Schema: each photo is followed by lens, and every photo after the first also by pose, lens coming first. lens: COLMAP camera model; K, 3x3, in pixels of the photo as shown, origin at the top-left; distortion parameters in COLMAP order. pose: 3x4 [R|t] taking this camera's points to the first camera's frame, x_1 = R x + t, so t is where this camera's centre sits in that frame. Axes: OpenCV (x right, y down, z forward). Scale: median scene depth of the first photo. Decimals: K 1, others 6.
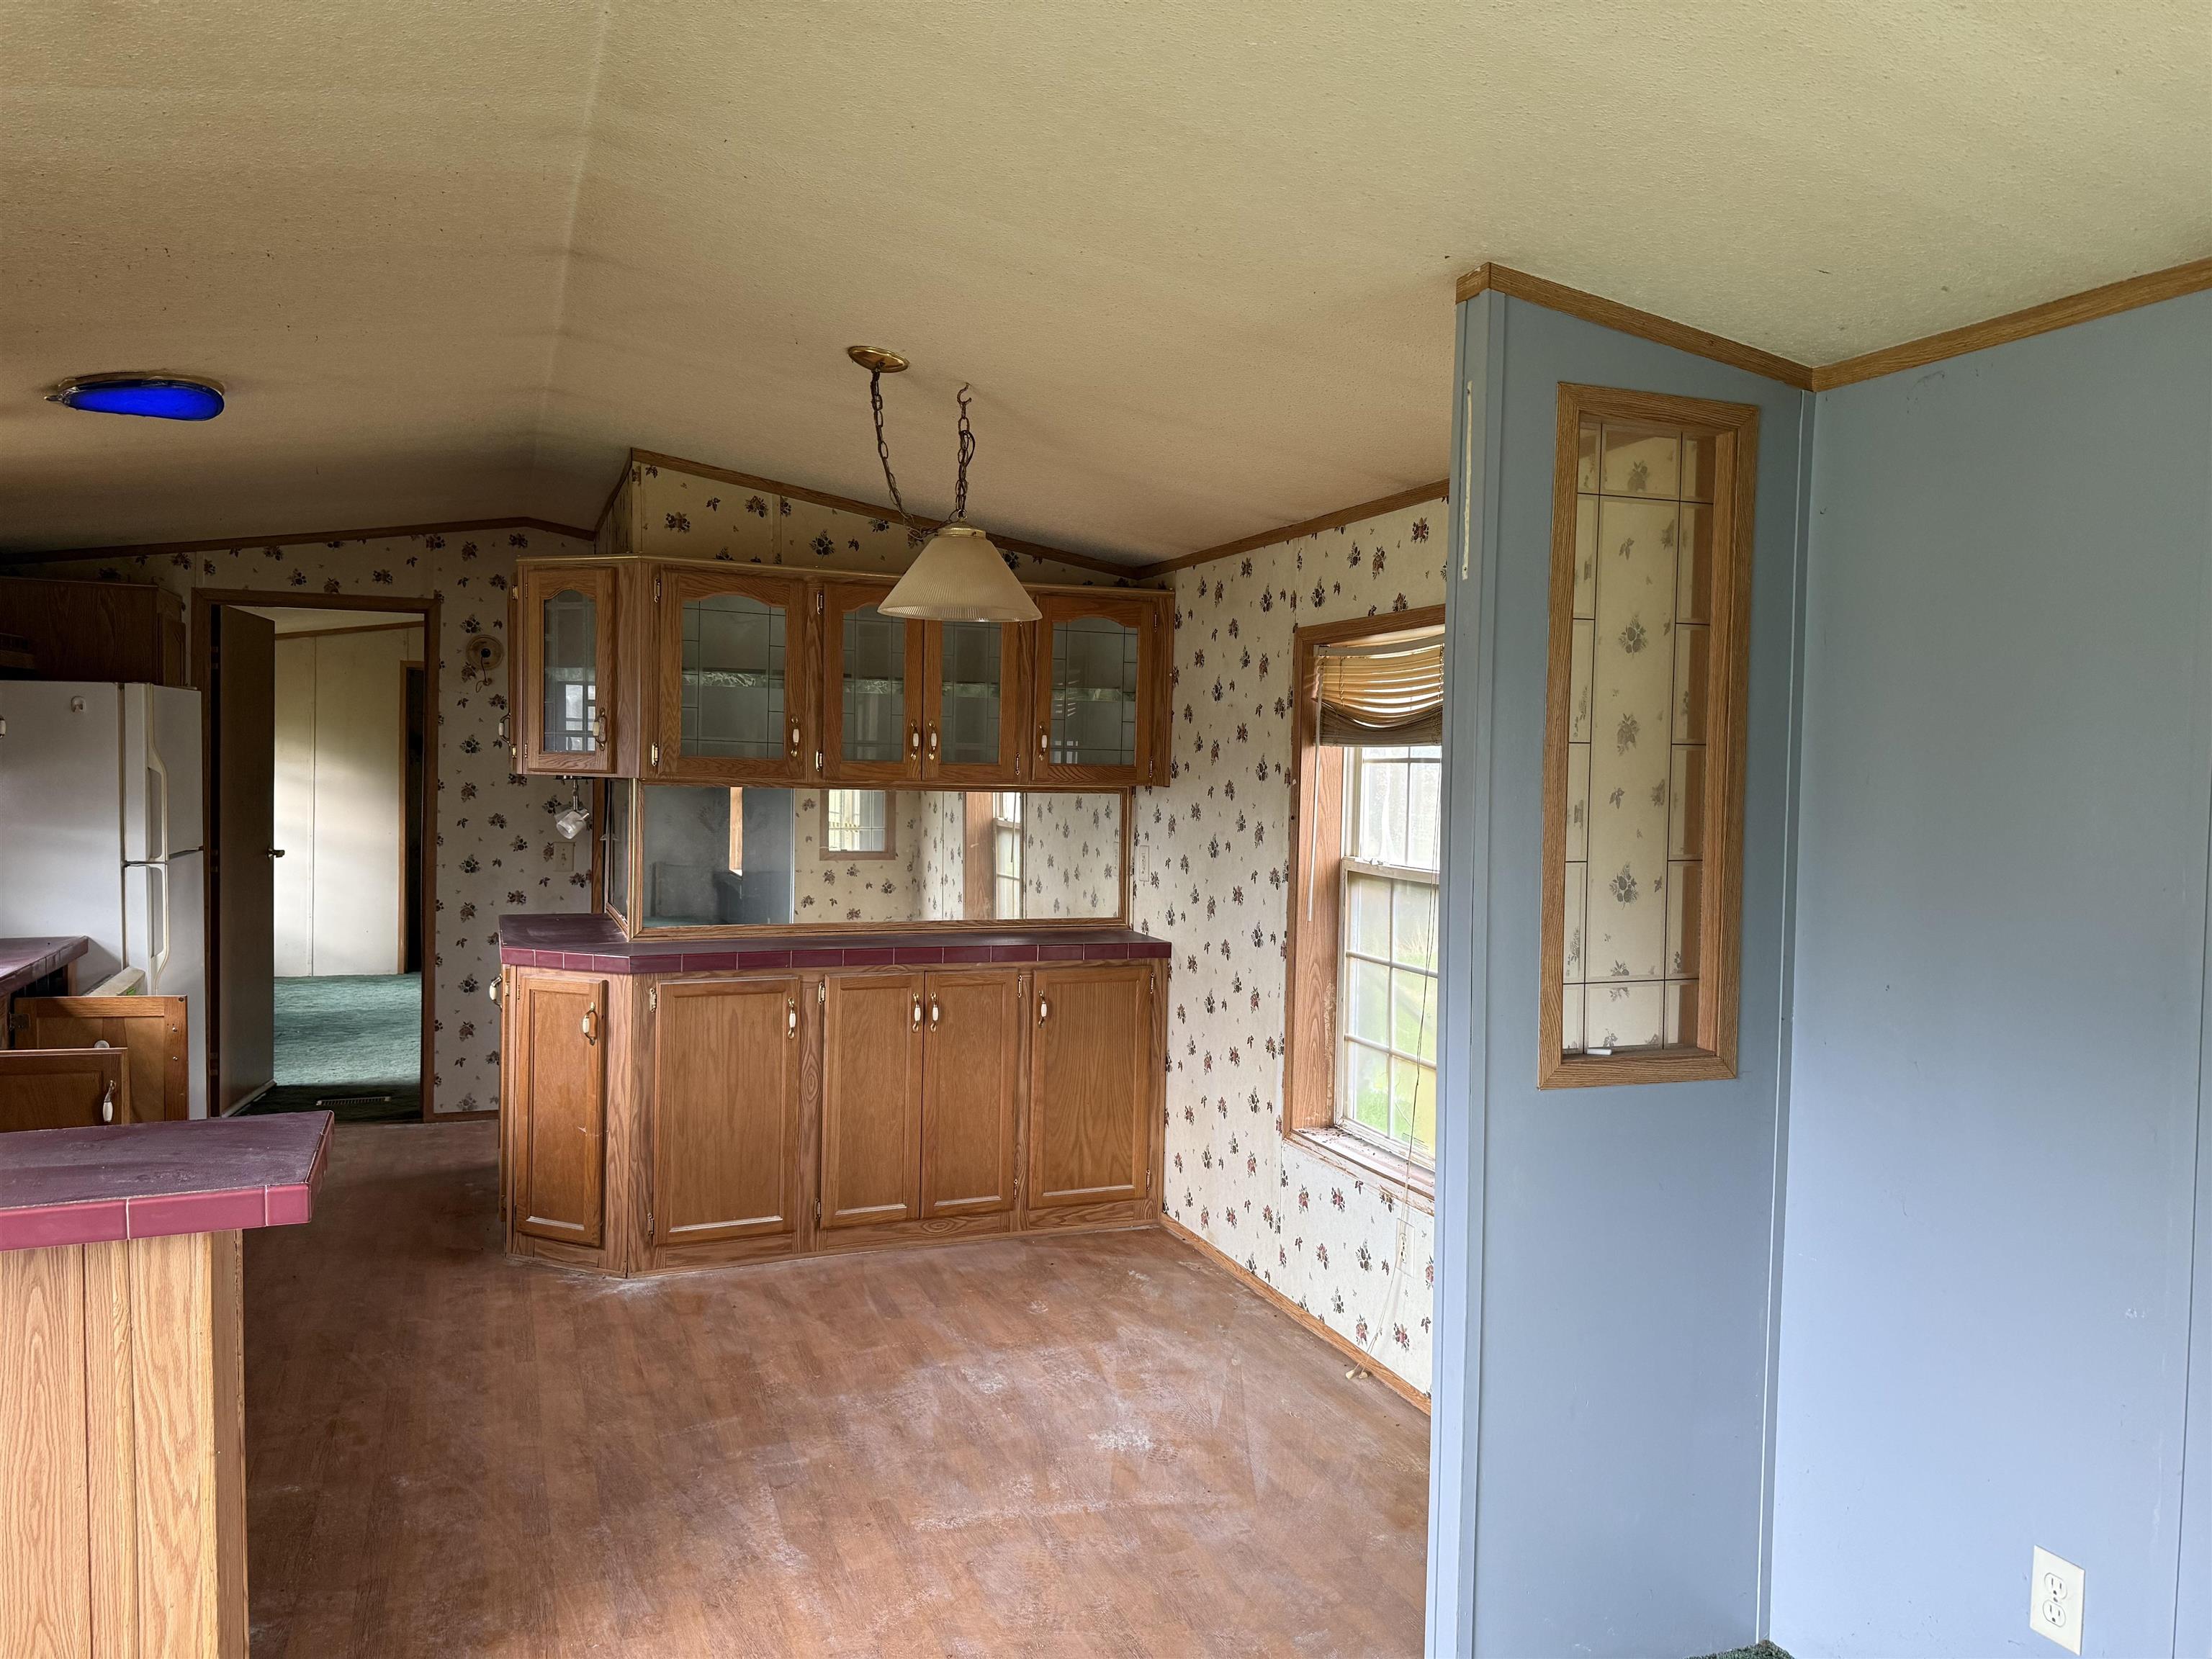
lens RADIAL K [[1554.9, 0, 1110.8], [0, 1554.9, 837.1], [0, 0, 1]] dist [-0.003986, -0.005785]
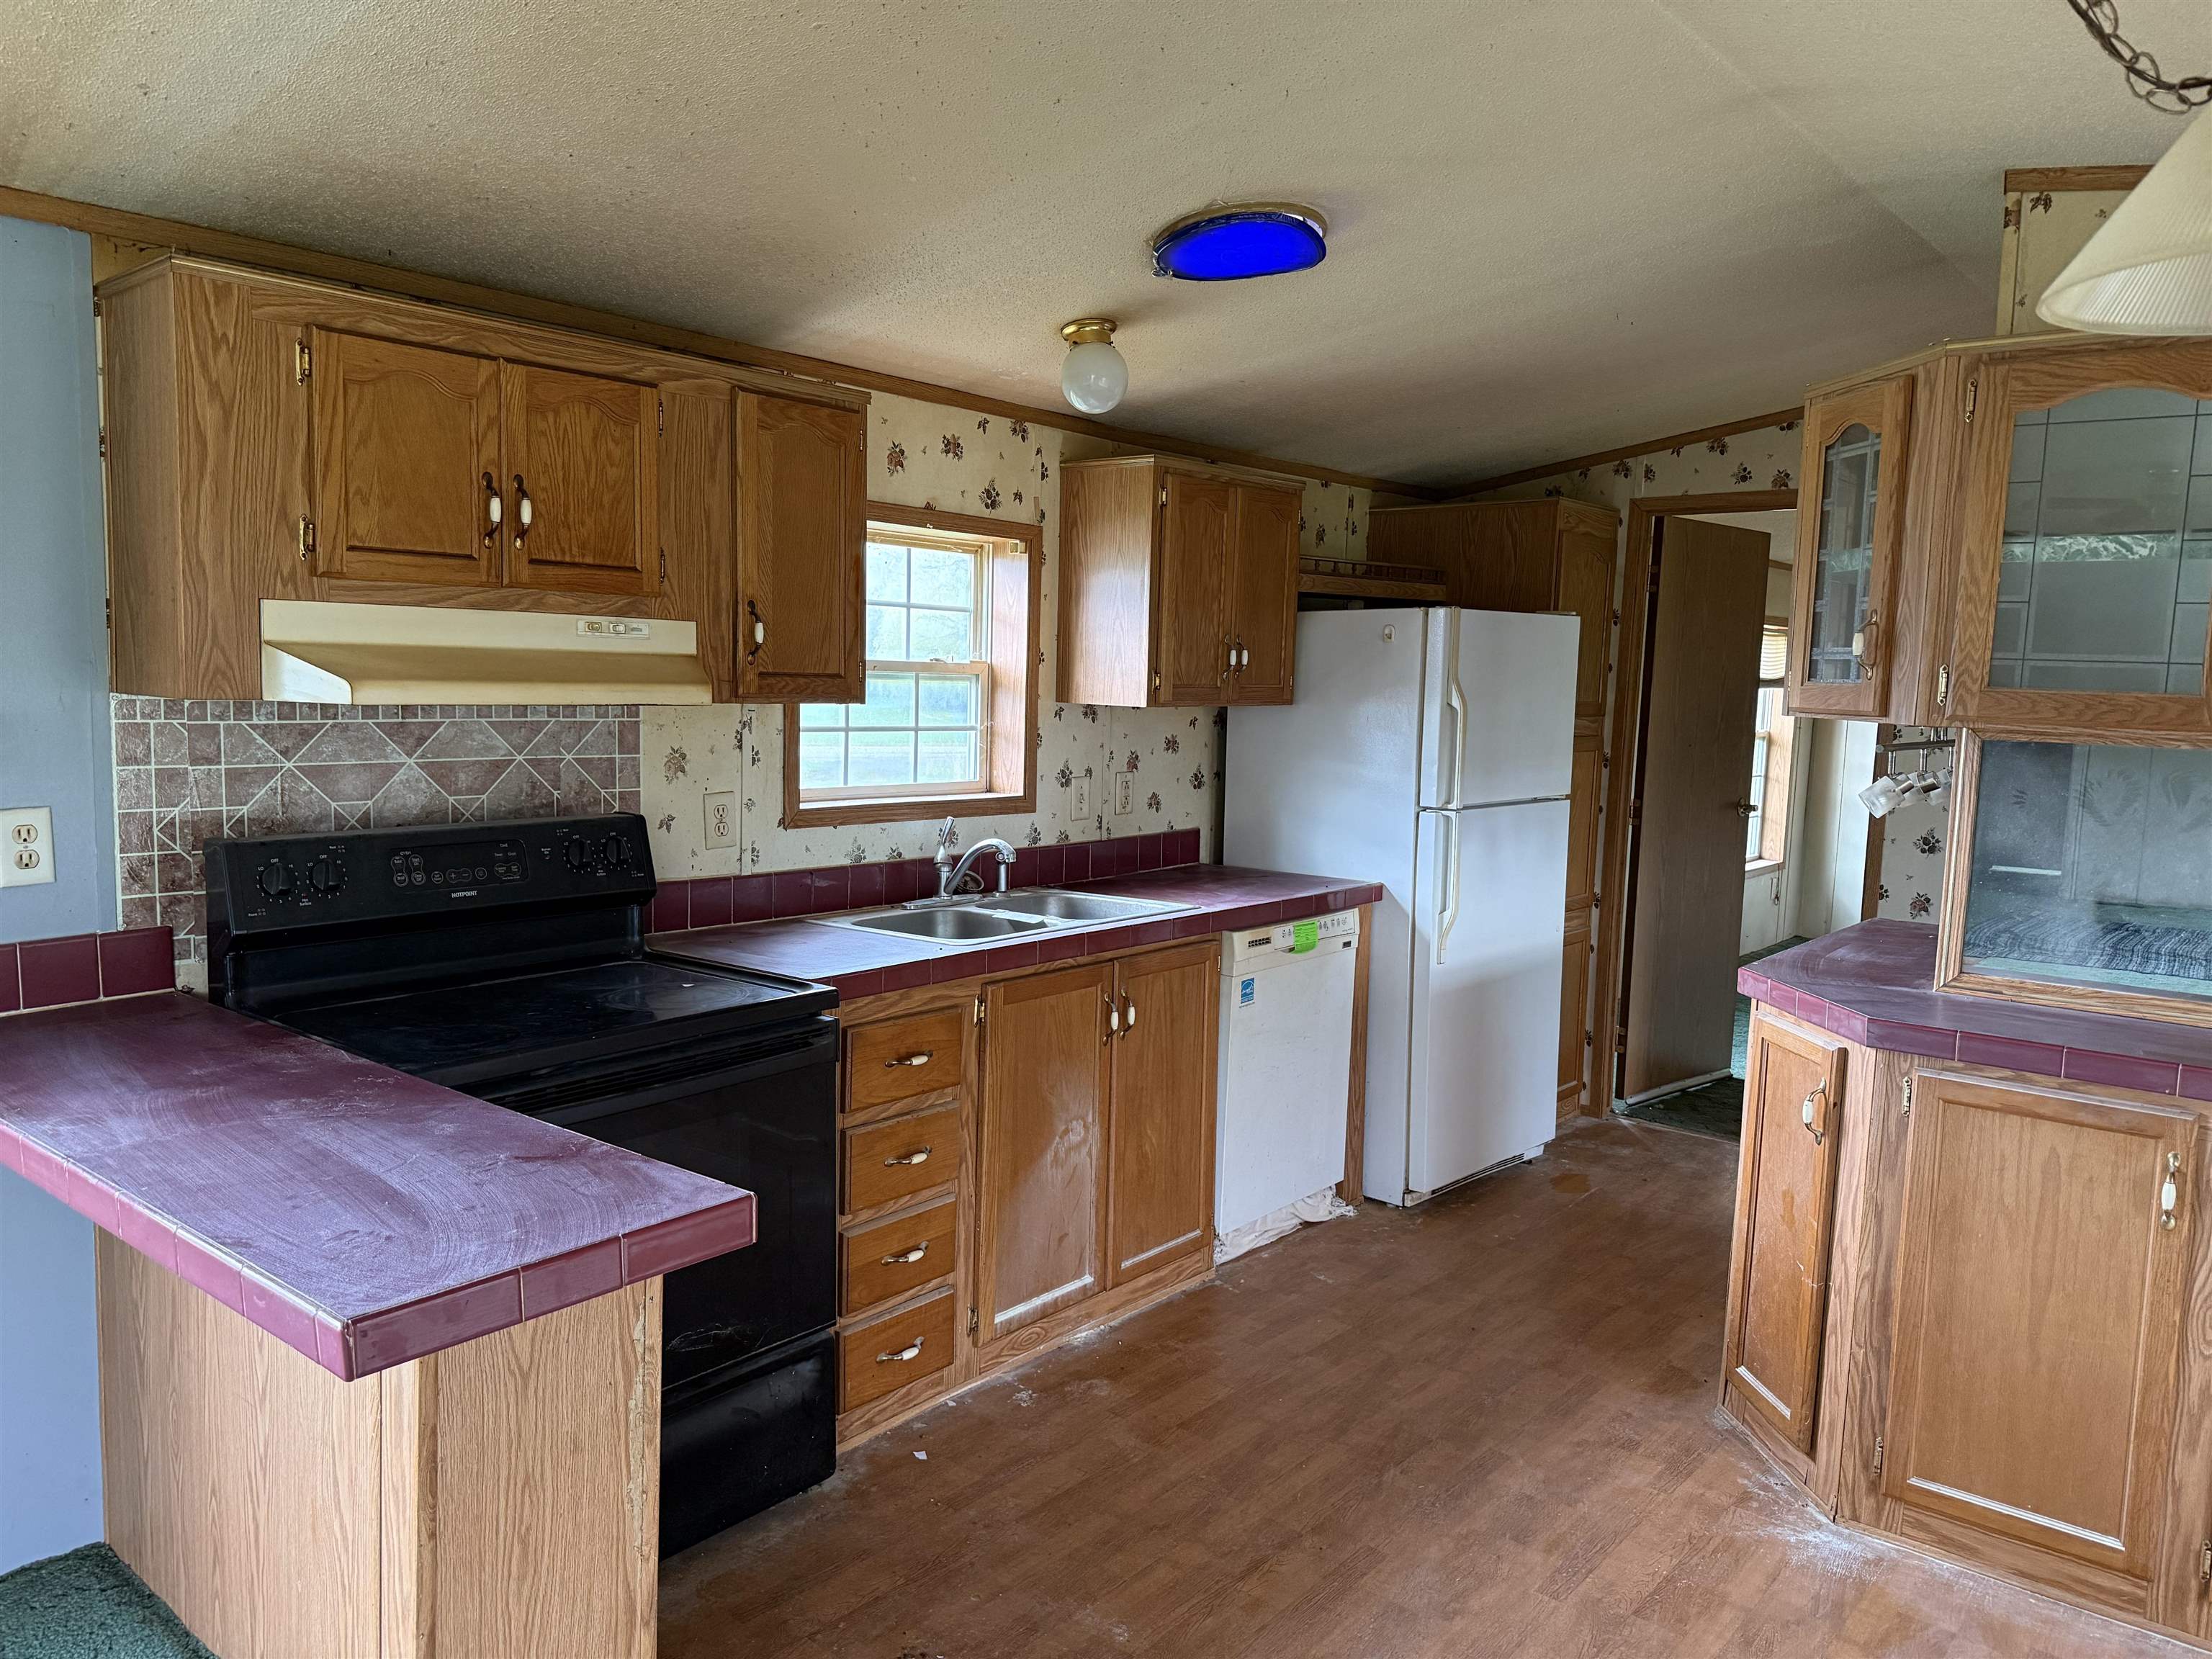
lens RADIAL K [[1554.9, 0, 1110.8], [0, 1554.9, 837.1], [0, 0, 1]] dist [-0.003986, -0.005785]
pose [[0.461475, 0.086464, -0.882930, 0.080710], [-0.056678, 0.996080, 0.067921, -0.017694], [0.885341, 0.018699, 0.464566, 0.435295]]
